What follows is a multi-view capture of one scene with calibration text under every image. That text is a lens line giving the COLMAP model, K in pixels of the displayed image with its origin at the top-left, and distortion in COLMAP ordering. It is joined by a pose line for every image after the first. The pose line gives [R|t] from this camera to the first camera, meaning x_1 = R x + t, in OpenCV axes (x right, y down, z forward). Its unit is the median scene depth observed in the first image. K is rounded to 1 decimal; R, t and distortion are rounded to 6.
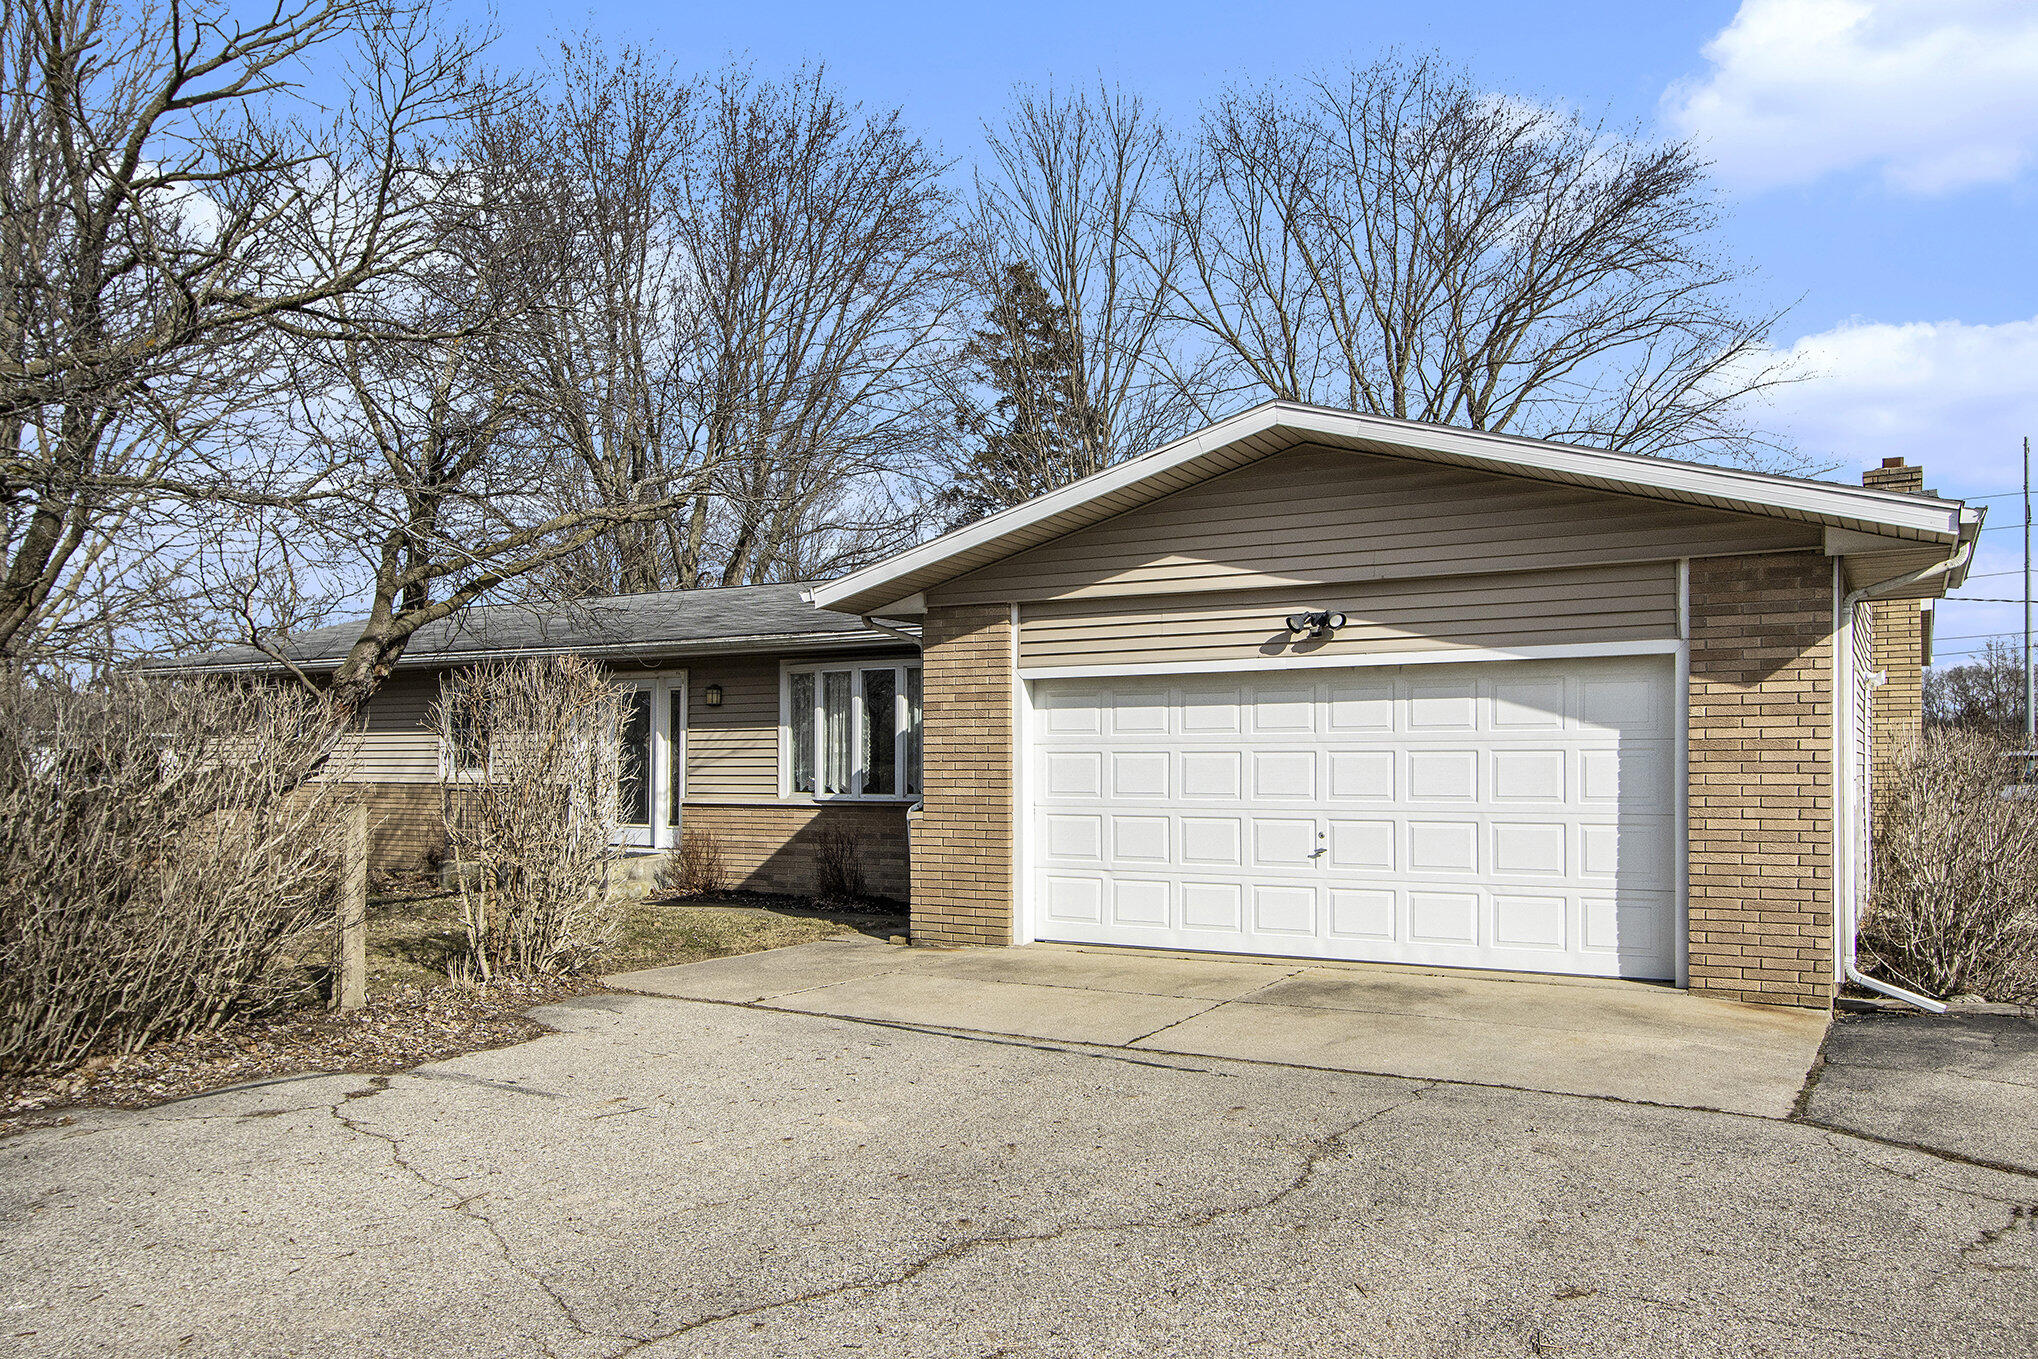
lens RADIAL K [[1545.2, 0, 1012.4], [0, 1545.2, 743.5], [0, 0, 1]] dist [0.011453, 0.001586]
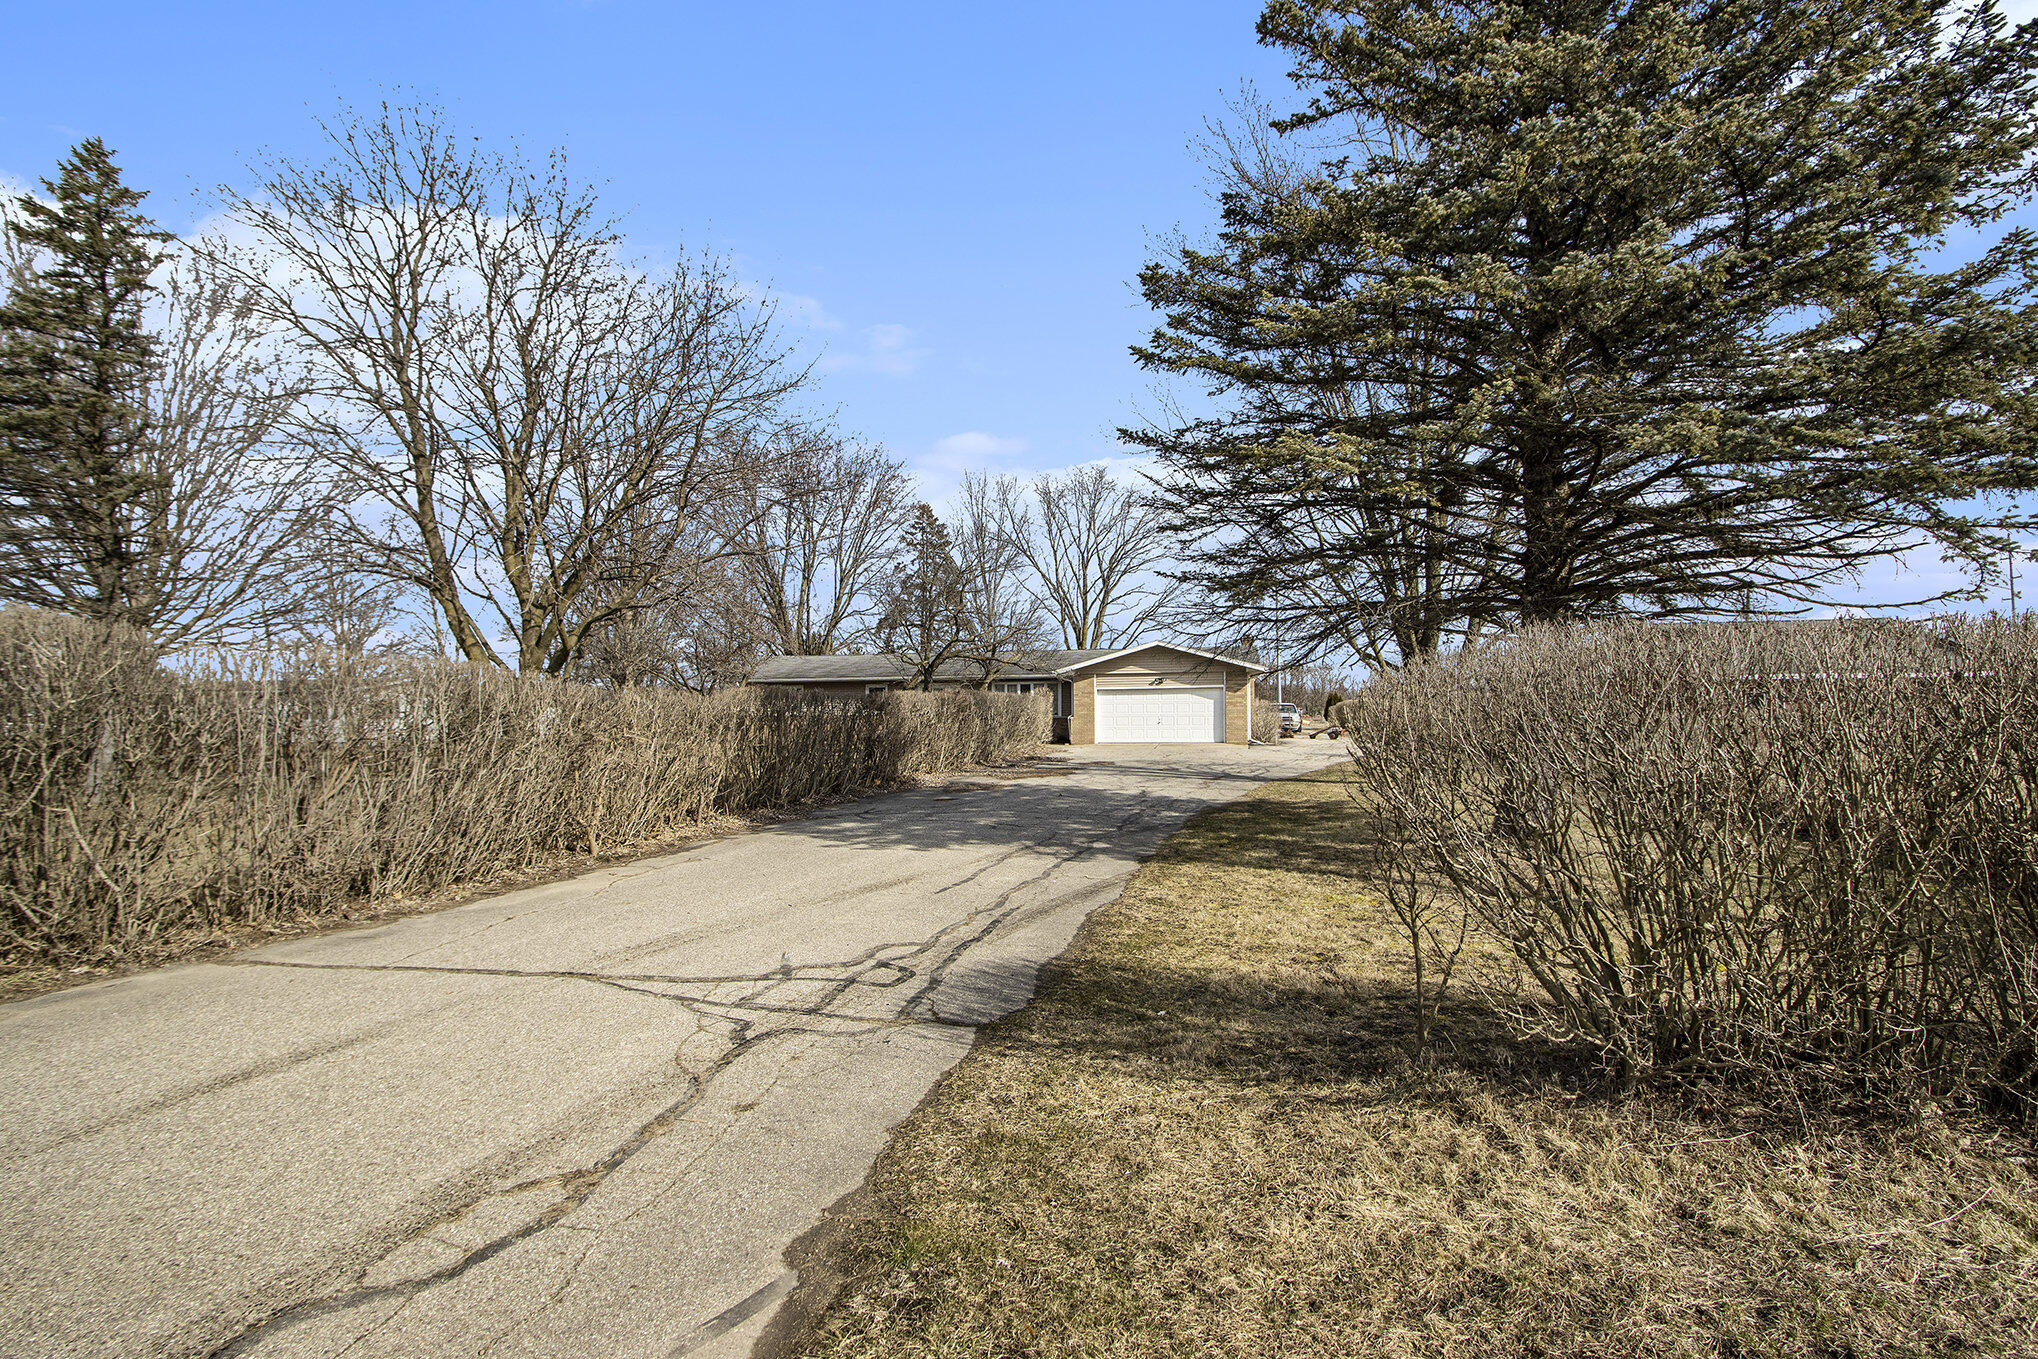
lens RADIAL K [[976.1, 0, 1019.0], [0, 976.1, 679.5], [0, 0, 1]] dist [-0.020328, -0.000763]
pose [[0.950343, 0.003278, 0.311187, -1.182593], [0.002500, 0.999832, -0.018165, -0.017343], [-0.311194, 0.018041, 0.950175, -1.845899]]
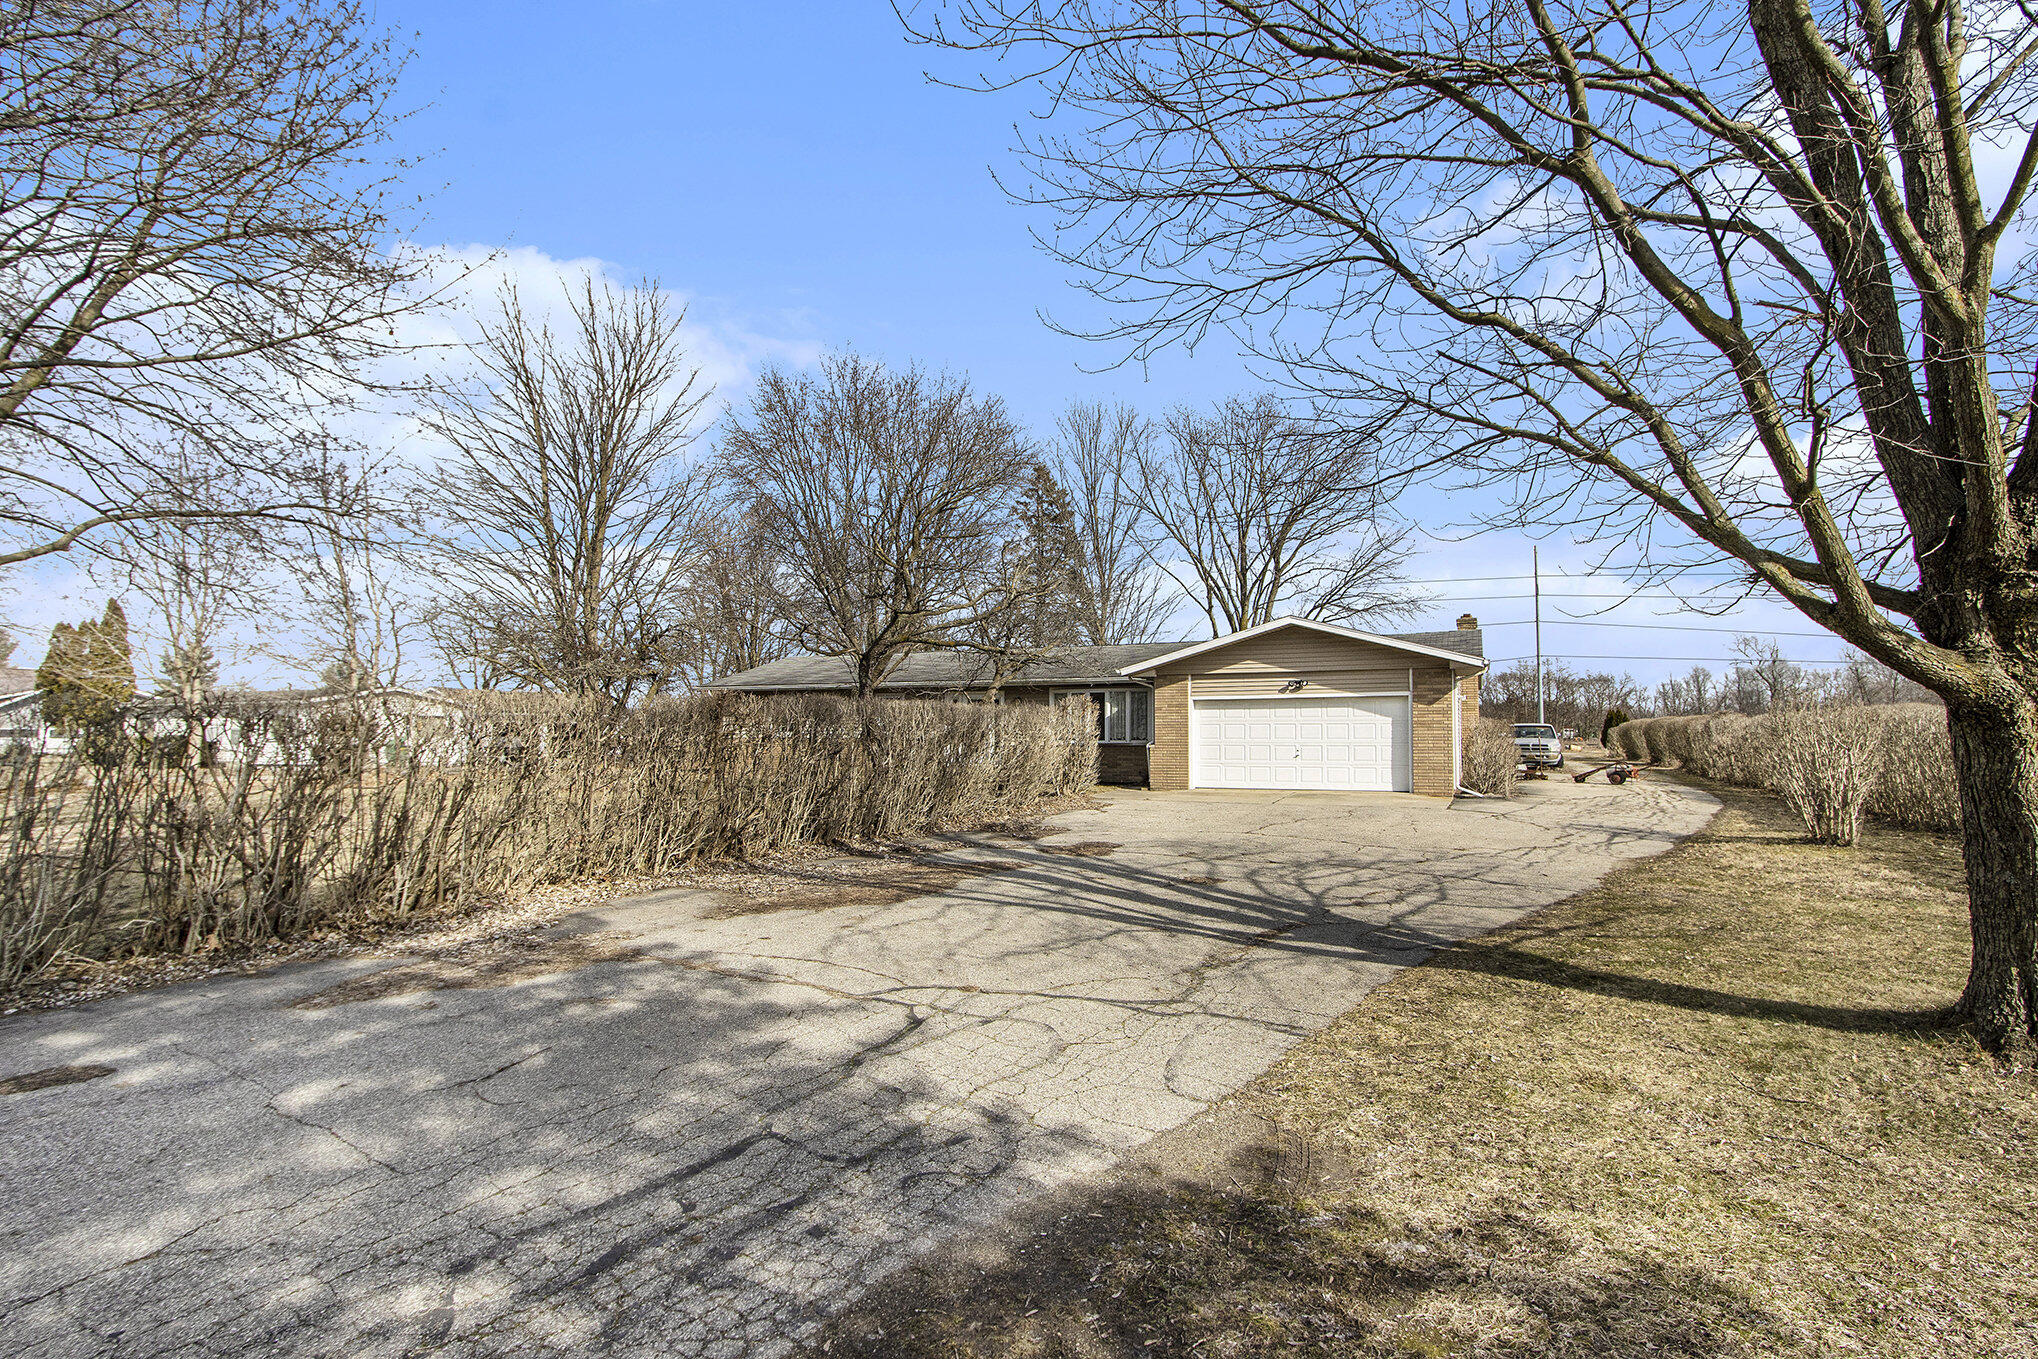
lens RADIAL K [[1032.2, 0, 1026.2], [0, 1032.2, 715.5], [0, 0, 1]] dist [-0.000706, 0.000011]
pose [[0.993789, 0.000189, 0.111283, -0.529823], [-0.000208, 1.000000, 0.000166, -0.011864], [-0.111283, -0.000188, 0.993789, -0.931168]]
